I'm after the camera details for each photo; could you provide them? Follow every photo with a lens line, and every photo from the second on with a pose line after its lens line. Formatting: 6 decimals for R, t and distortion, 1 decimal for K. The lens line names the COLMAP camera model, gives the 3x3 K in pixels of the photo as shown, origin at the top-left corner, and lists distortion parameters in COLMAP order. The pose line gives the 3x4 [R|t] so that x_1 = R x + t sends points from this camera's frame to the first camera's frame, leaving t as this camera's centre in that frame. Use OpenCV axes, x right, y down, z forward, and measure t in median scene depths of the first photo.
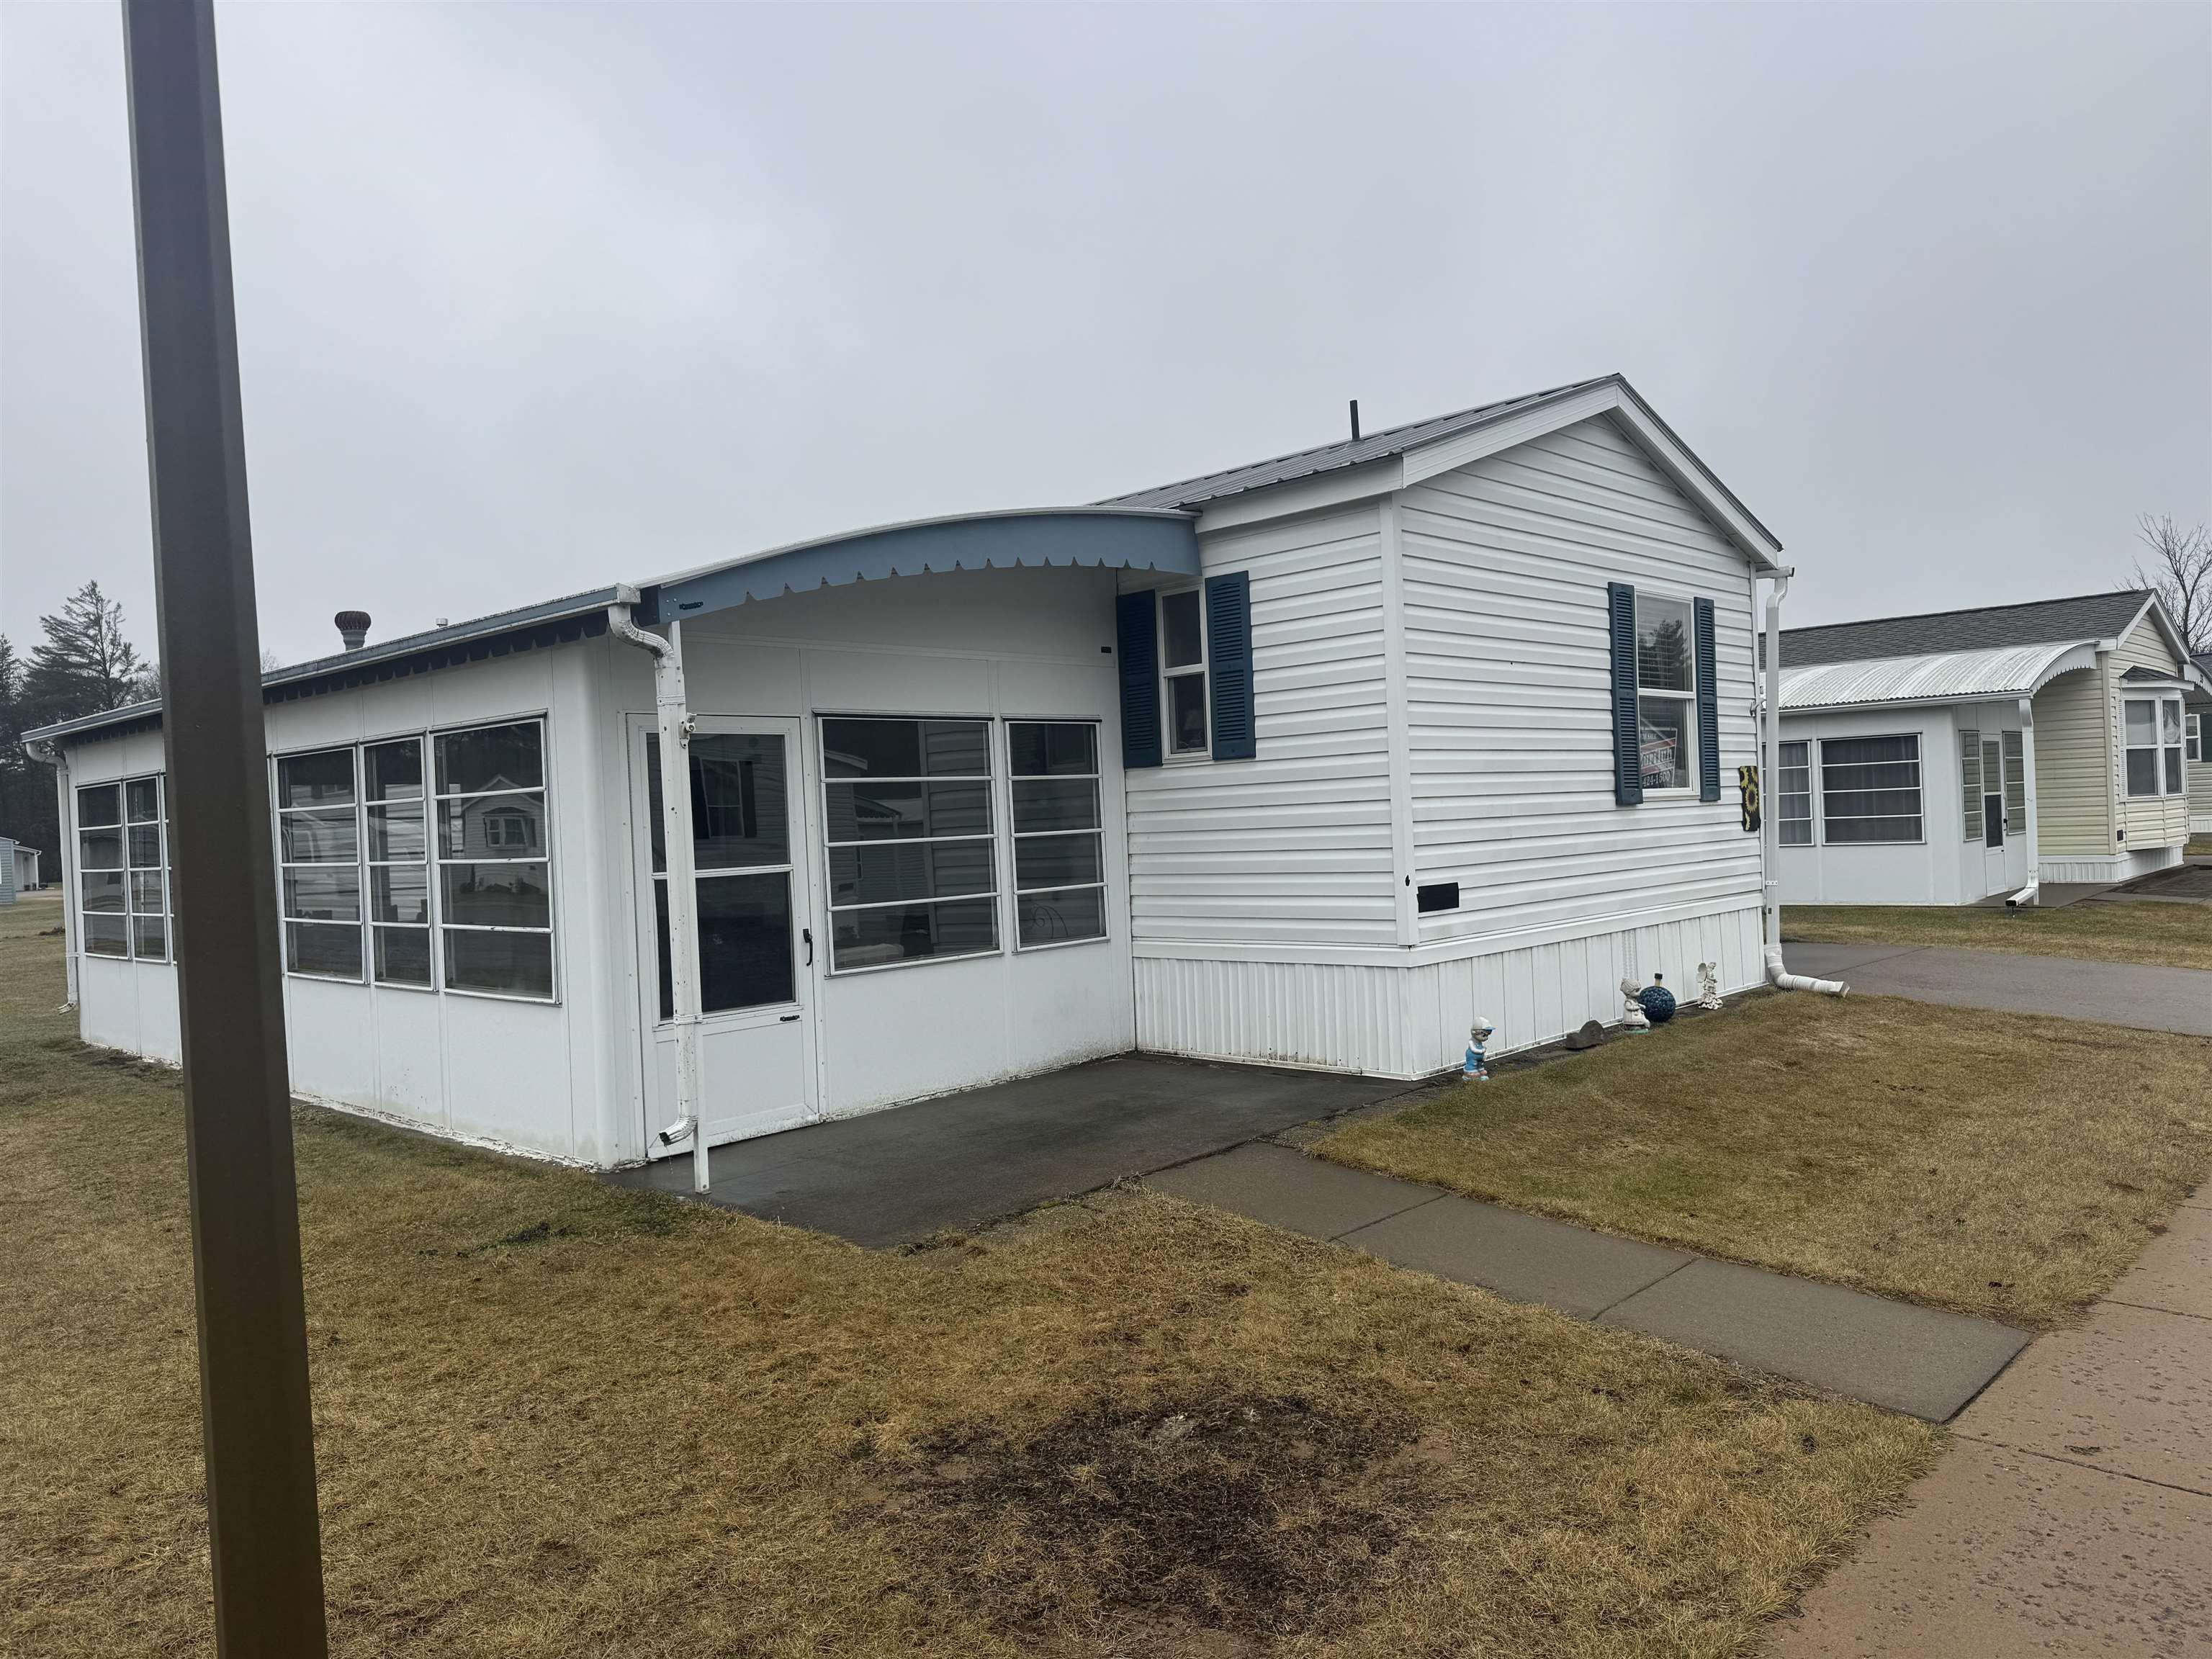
lens RADIAL K [[1545.5, 0, 1109.3], [0, 1545.5, 827.8], [0, 0, 1]] dist [0.011039, -0.019602]
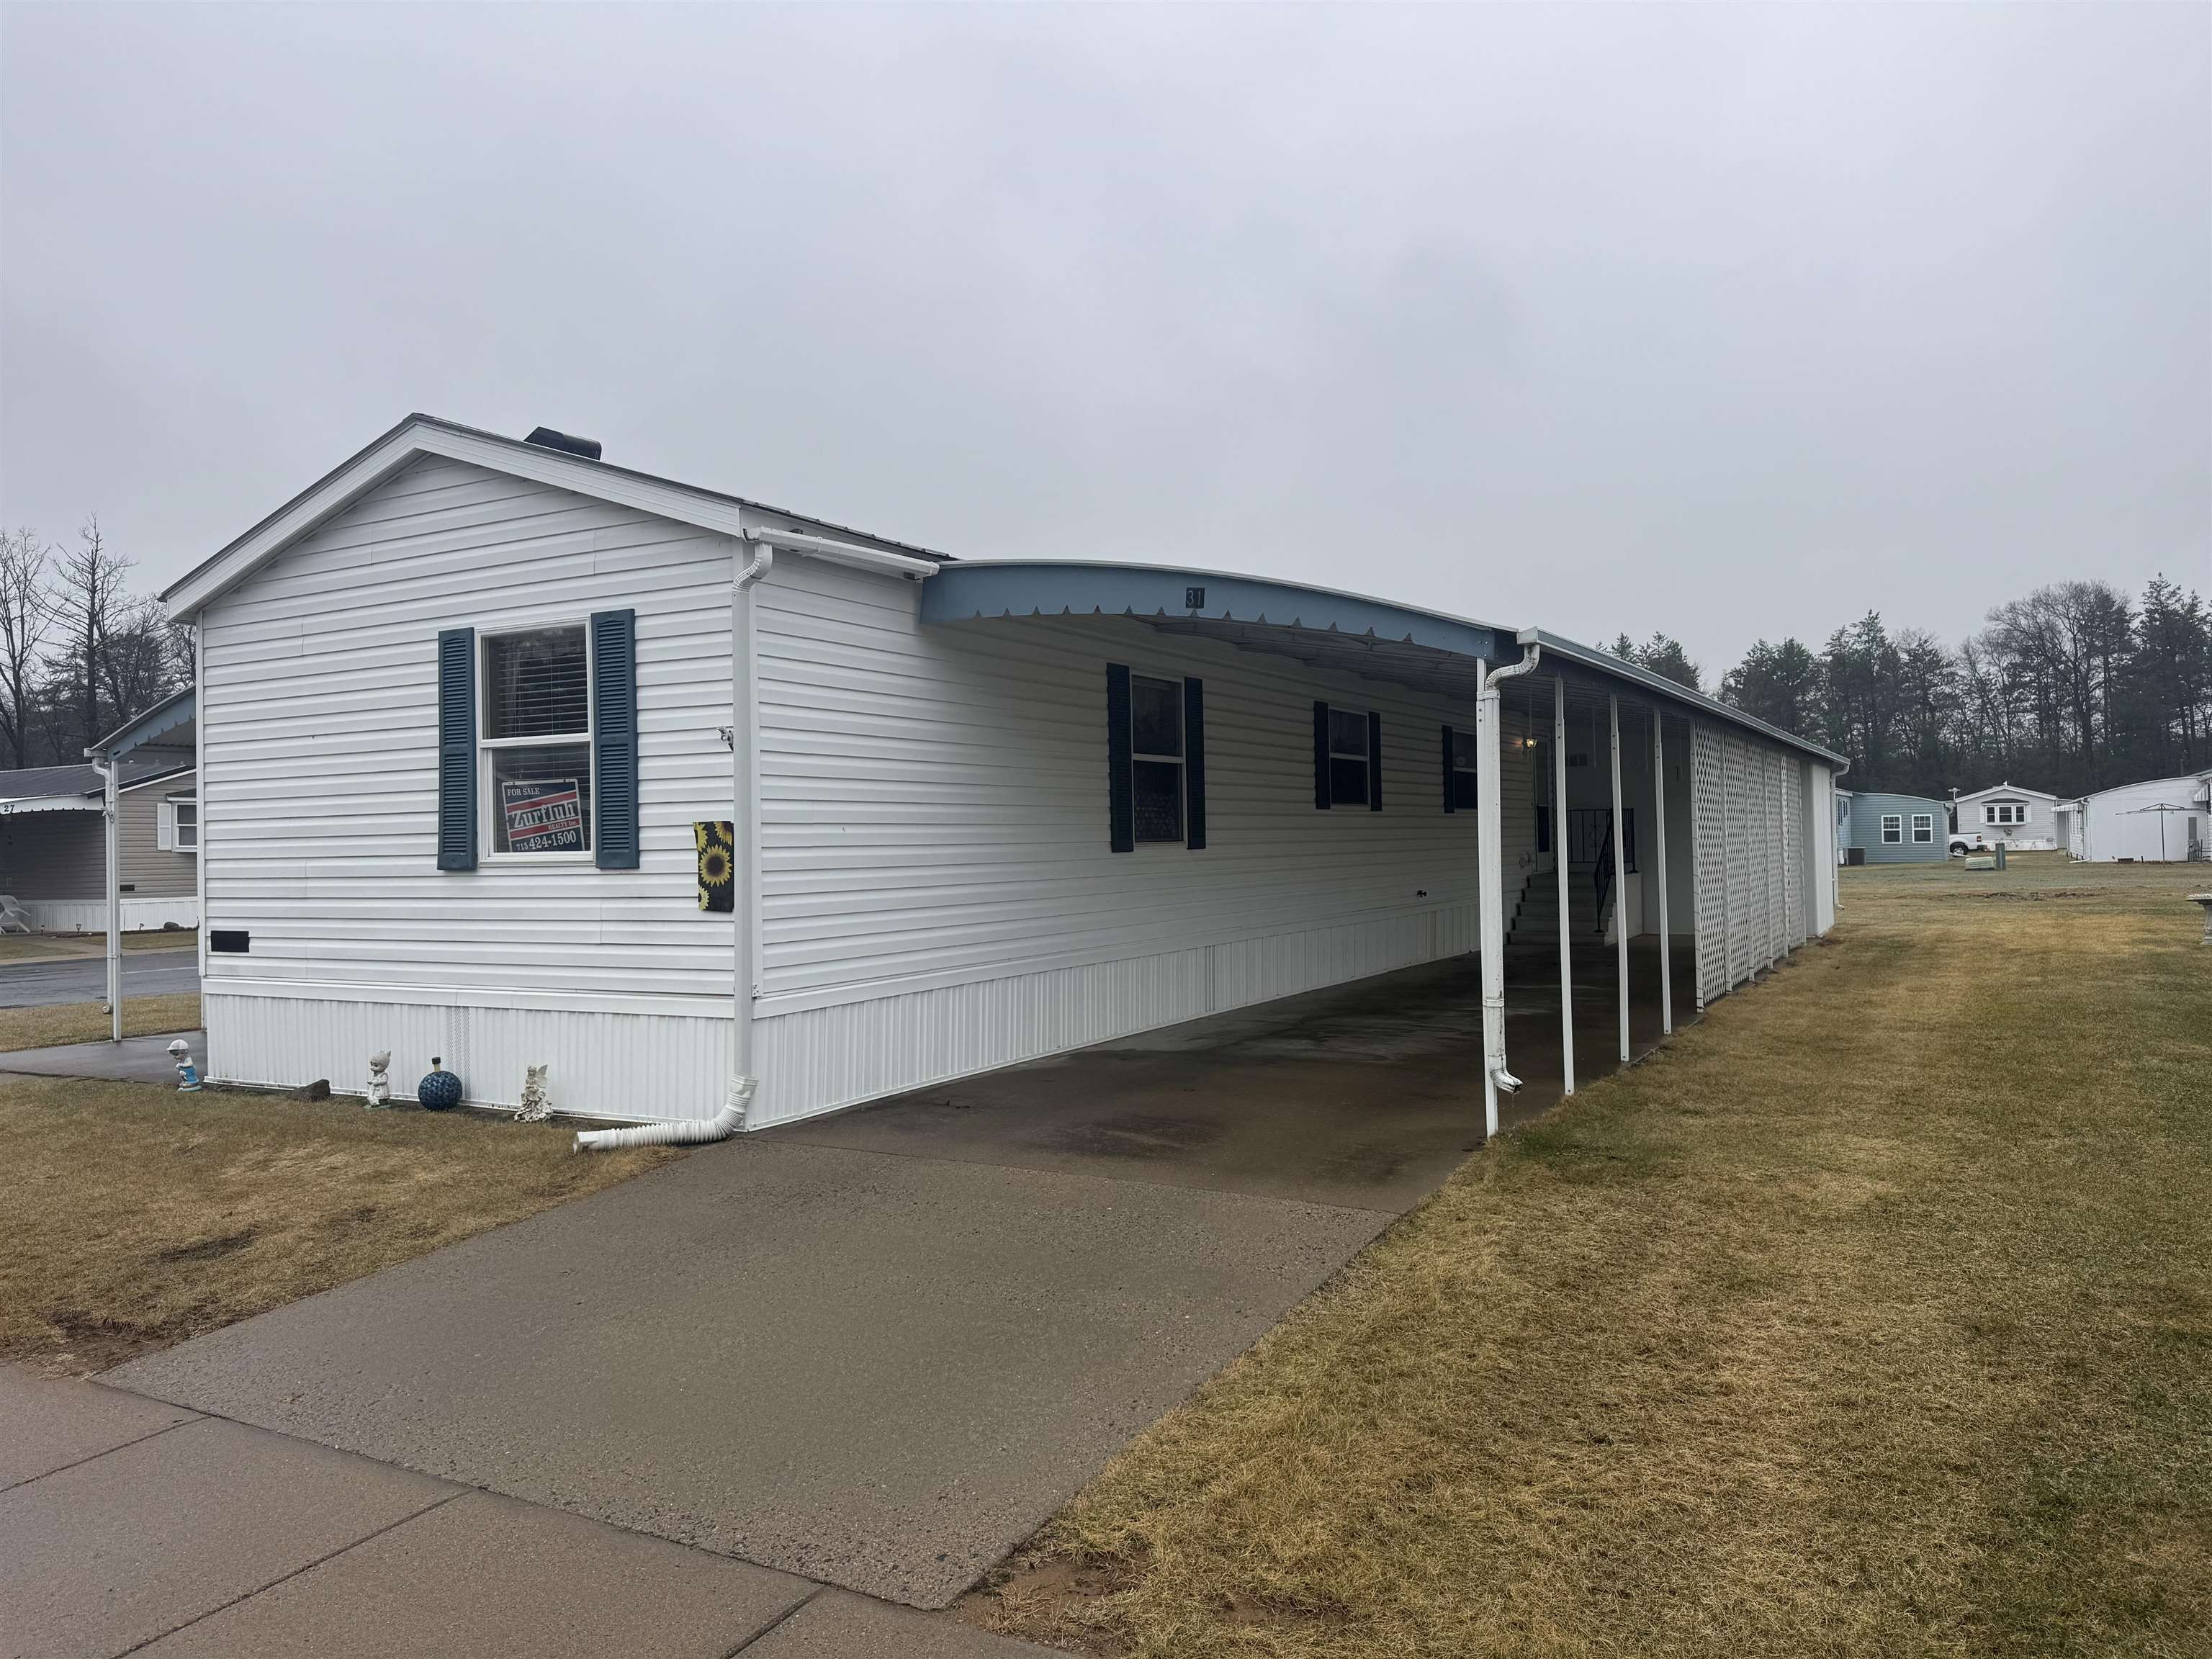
lens RADIAL K [[1545.5, 0, 1108.6], [0, 1545.5, 837.7], [0, 0, 1]] dist [0.011039, -0.019602]
pose [[0.275666, 0.008222, -0.961218, 1.233456], [-0.015600, 0.999870, 0.004078, -0.040790], [0.961127, 0.013871, 0.275759, 1.046088]]
